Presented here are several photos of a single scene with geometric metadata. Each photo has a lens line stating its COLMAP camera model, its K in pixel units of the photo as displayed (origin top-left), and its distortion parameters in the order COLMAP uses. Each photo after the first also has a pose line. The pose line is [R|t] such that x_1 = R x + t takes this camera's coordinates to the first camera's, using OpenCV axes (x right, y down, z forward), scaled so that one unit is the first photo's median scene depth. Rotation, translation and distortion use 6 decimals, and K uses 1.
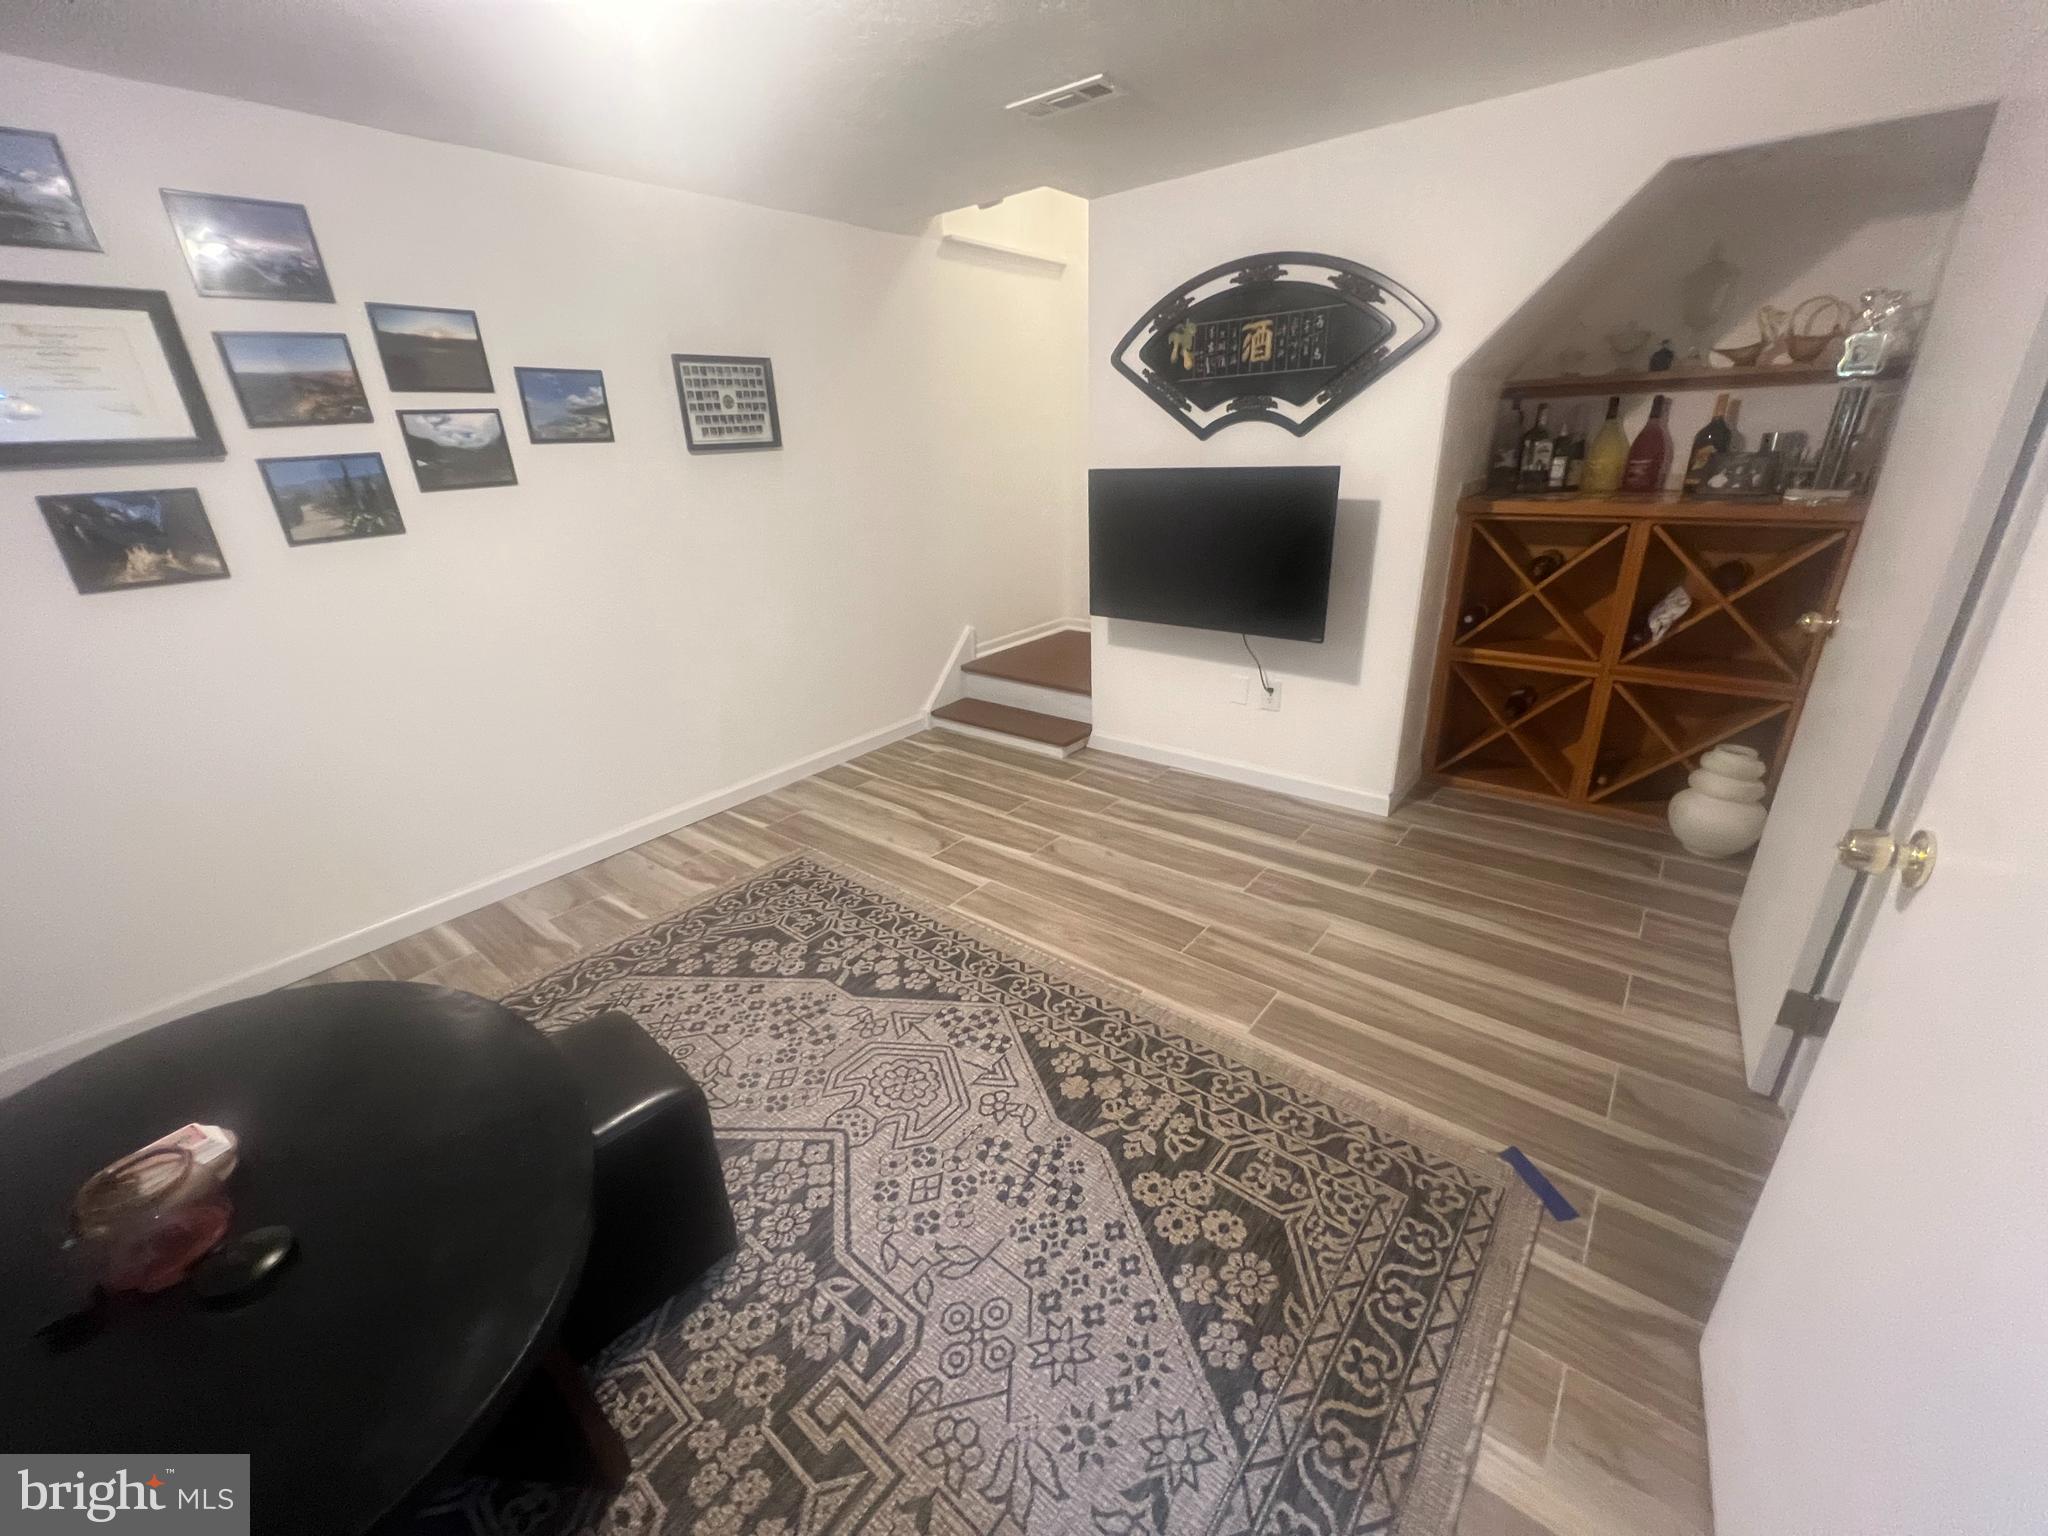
lens RADIAL K [[824.3, 0, 1023.2], [0, 824.3, 759.1], [0, 0, 1]] dist [-0.000397, 0.000334]
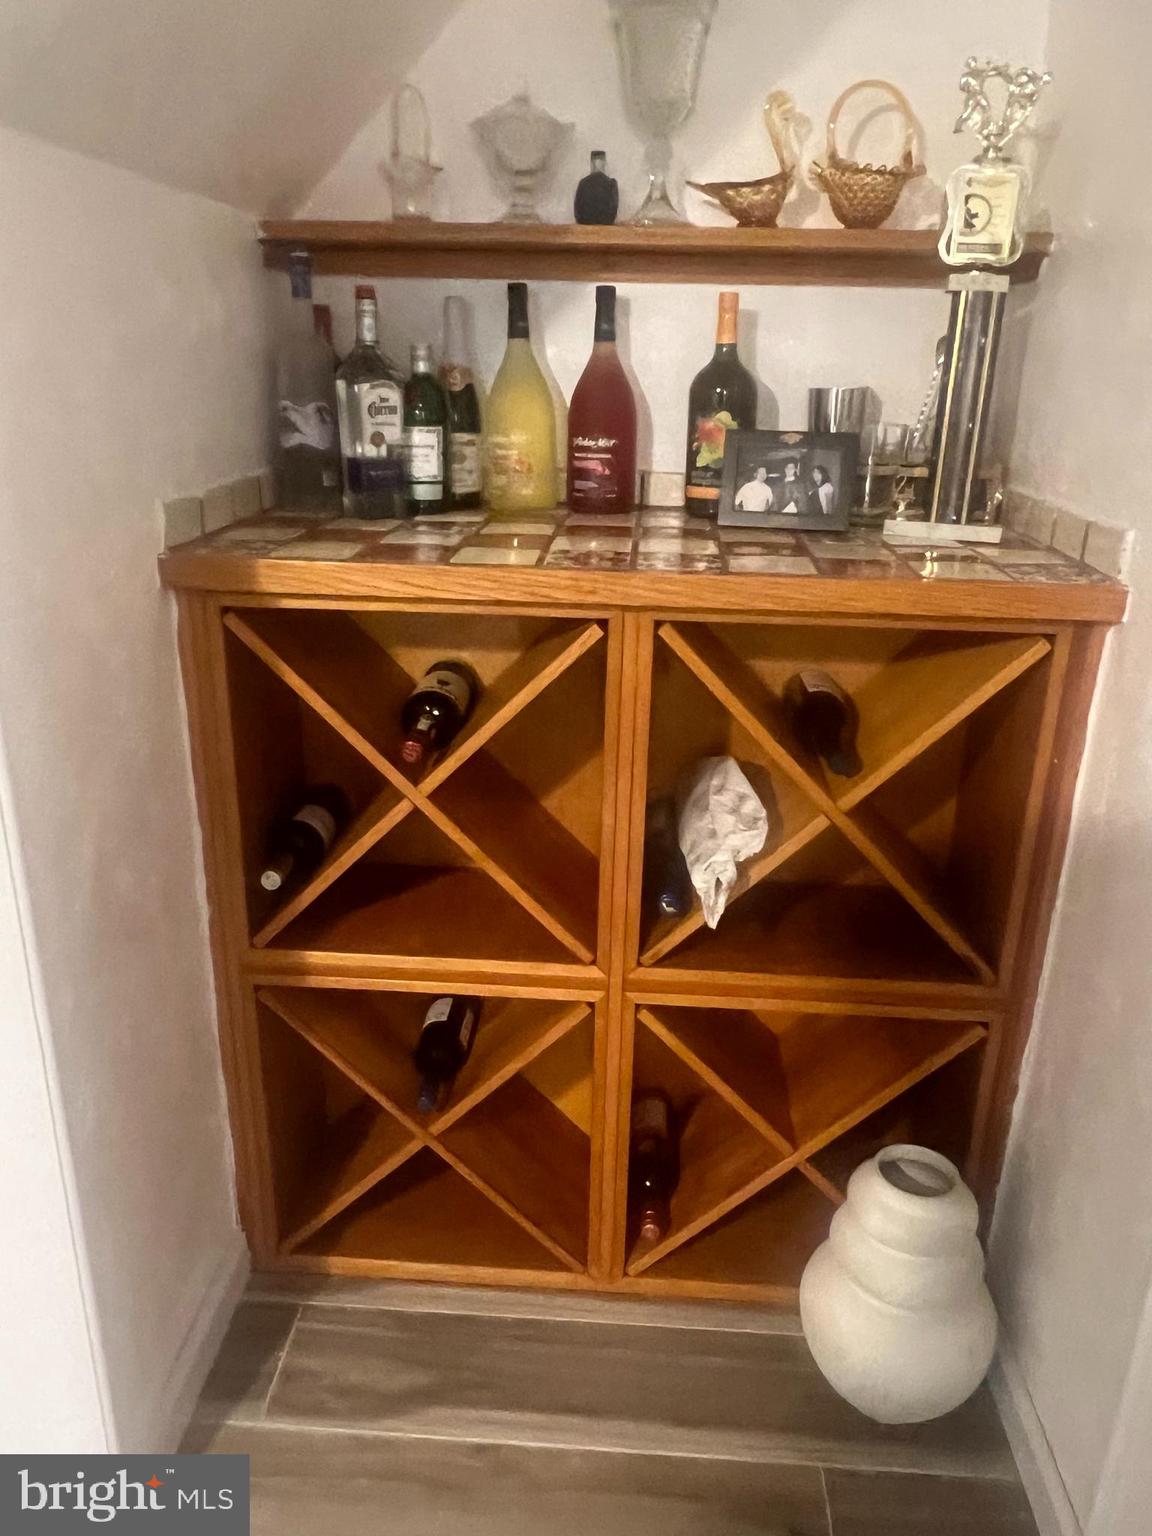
lens RADIAL K [[1116.9, 0, 570.1], [0, 1116.9, 769.0], [0, 0, 1]] dist [-0.001259, -0.008102]
pose [[0.814476, -0.149950, 0.560485, 0.402801], [0.163666, 0.986173, 0.026004, -0.217367], [-0.556635, 0.070552, 0.827756, 0.557937]]
